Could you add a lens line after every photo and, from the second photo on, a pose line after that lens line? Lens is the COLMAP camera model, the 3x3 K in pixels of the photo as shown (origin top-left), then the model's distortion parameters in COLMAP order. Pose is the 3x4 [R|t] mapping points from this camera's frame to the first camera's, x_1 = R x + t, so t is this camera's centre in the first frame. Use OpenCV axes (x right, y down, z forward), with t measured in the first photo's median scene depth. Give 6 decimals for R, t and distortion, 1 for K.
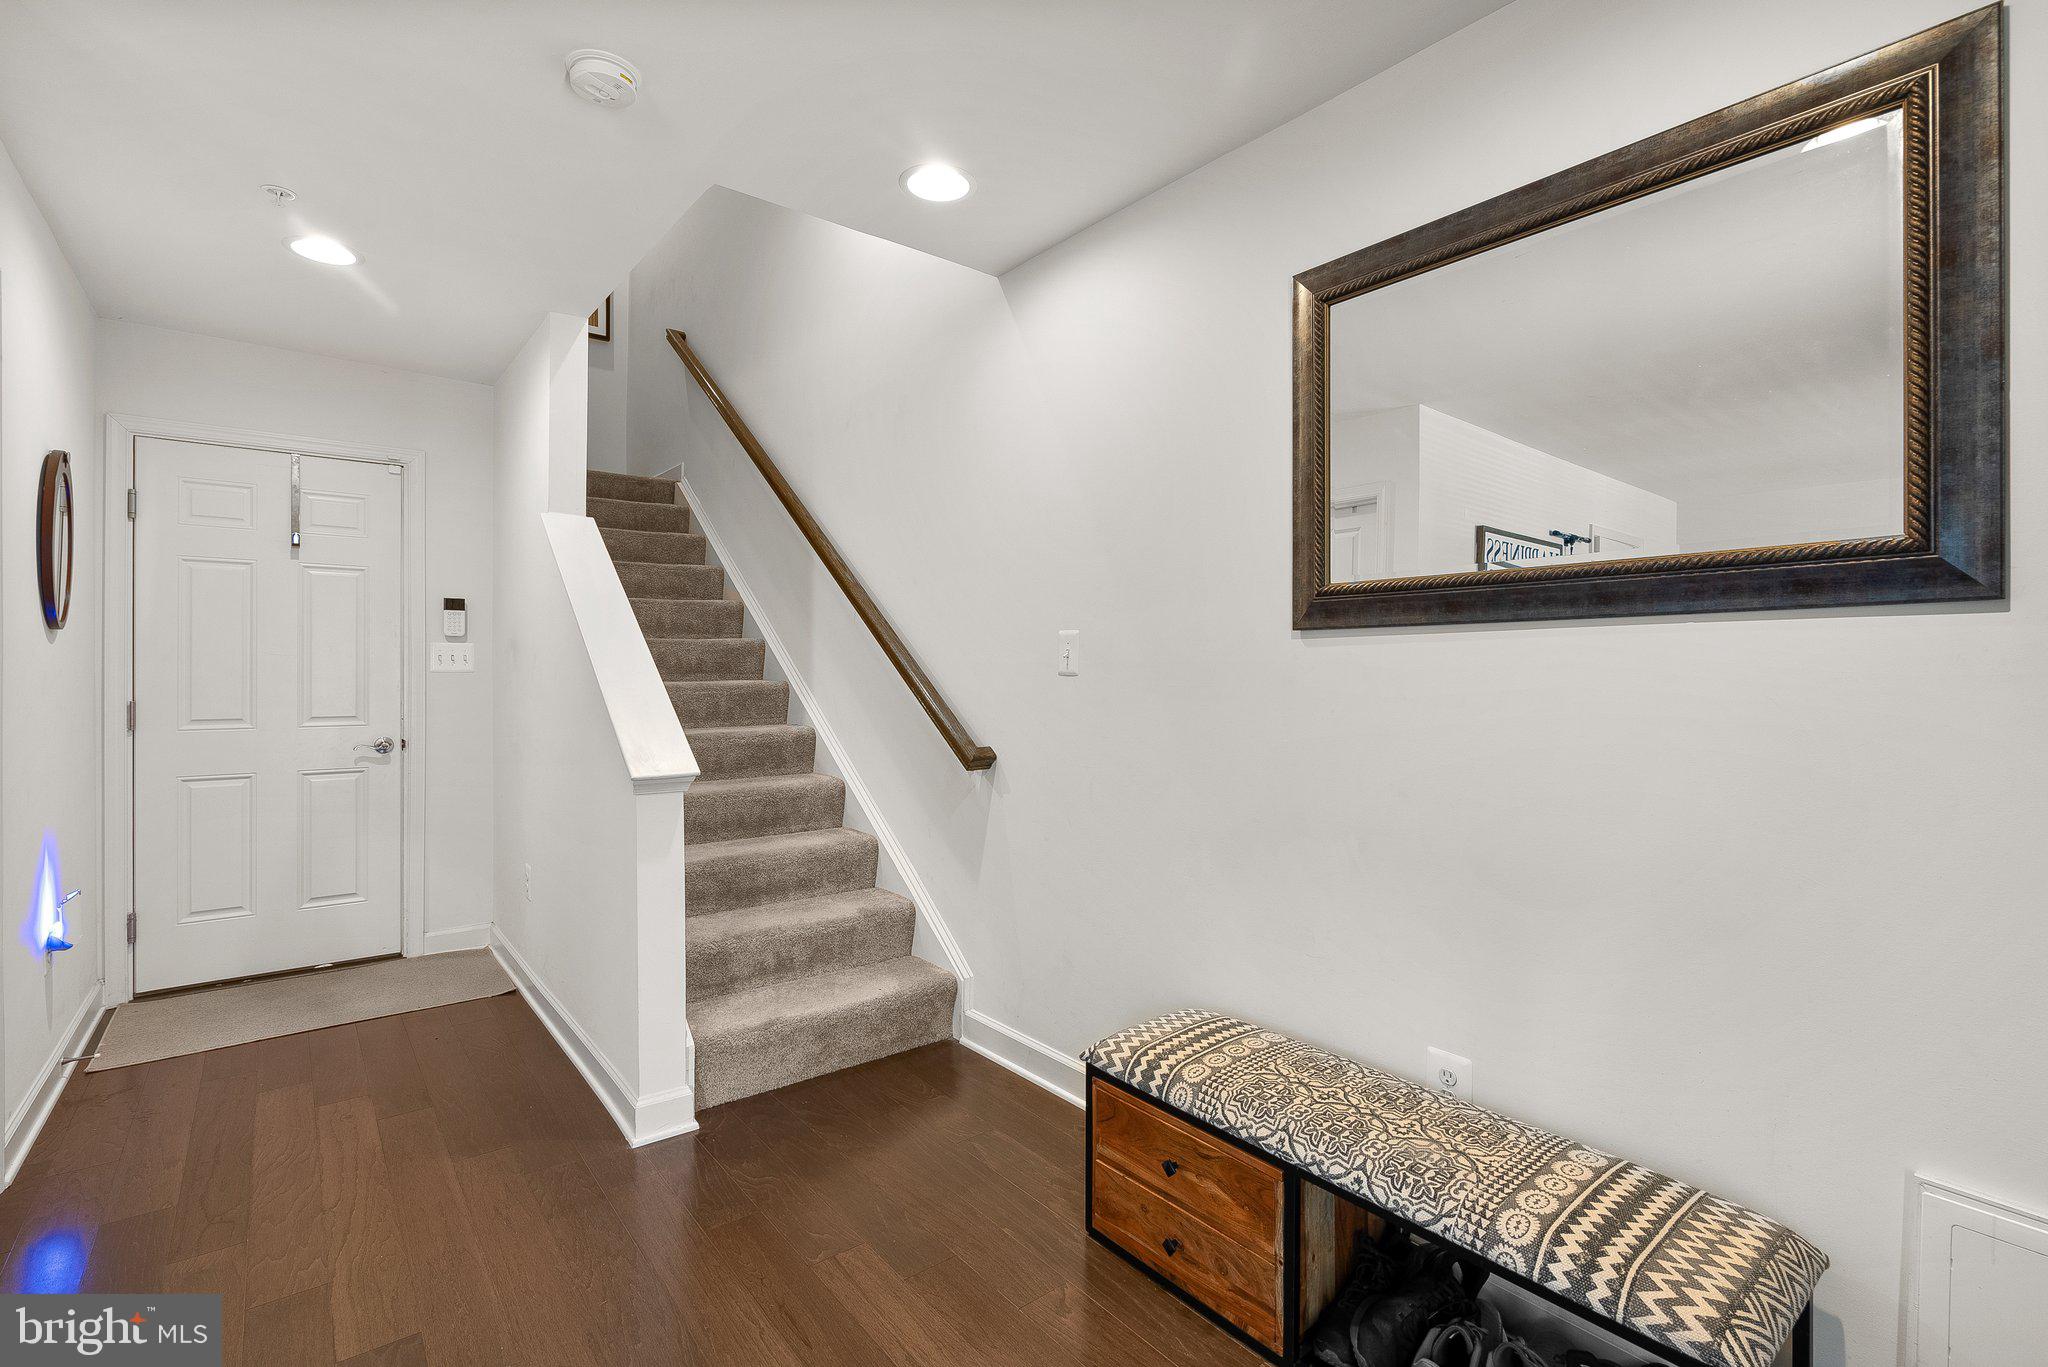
lens RADIAL K [[931.9, 0, 1025.3], [0, 931.9, 671.6], [0, 0, 1]] dist [-0.007059, 0.001816]
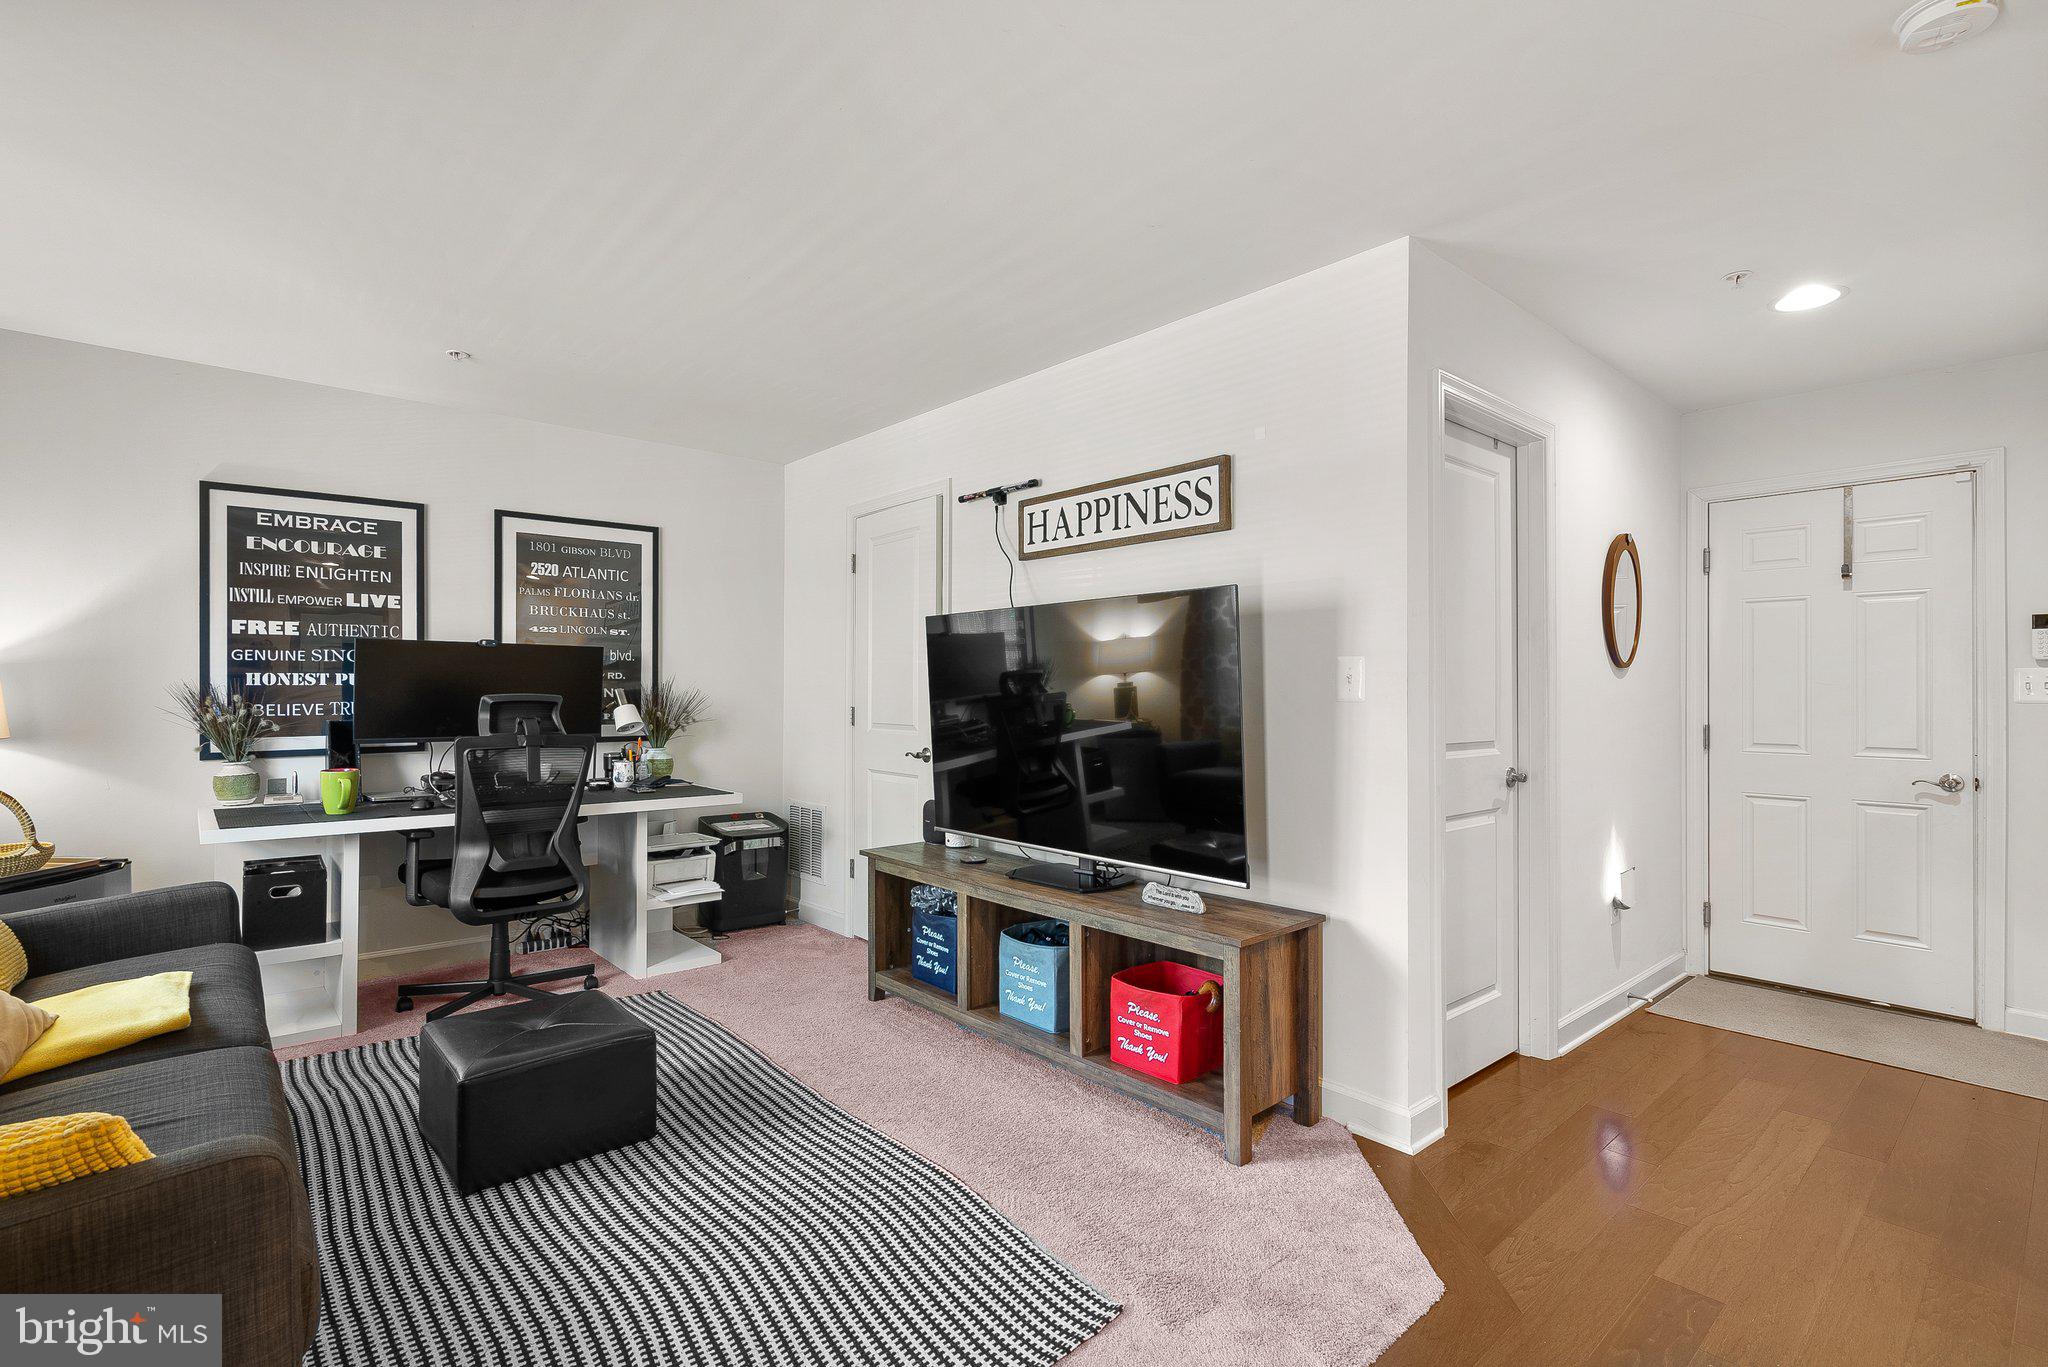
lens RADIAL K [[931.9, 0, 1014.7], [0, 931.9, 684.7], [0, 0, 1]] dist [-0.007059, 0.001816]
pose [[0.042252, -0.010305, -0.999054, 0.200178], [-0.006867, 0.999920, -0.010604, -0.001284], [0.999083, 0.007309, 0.042178, 0.053109]]
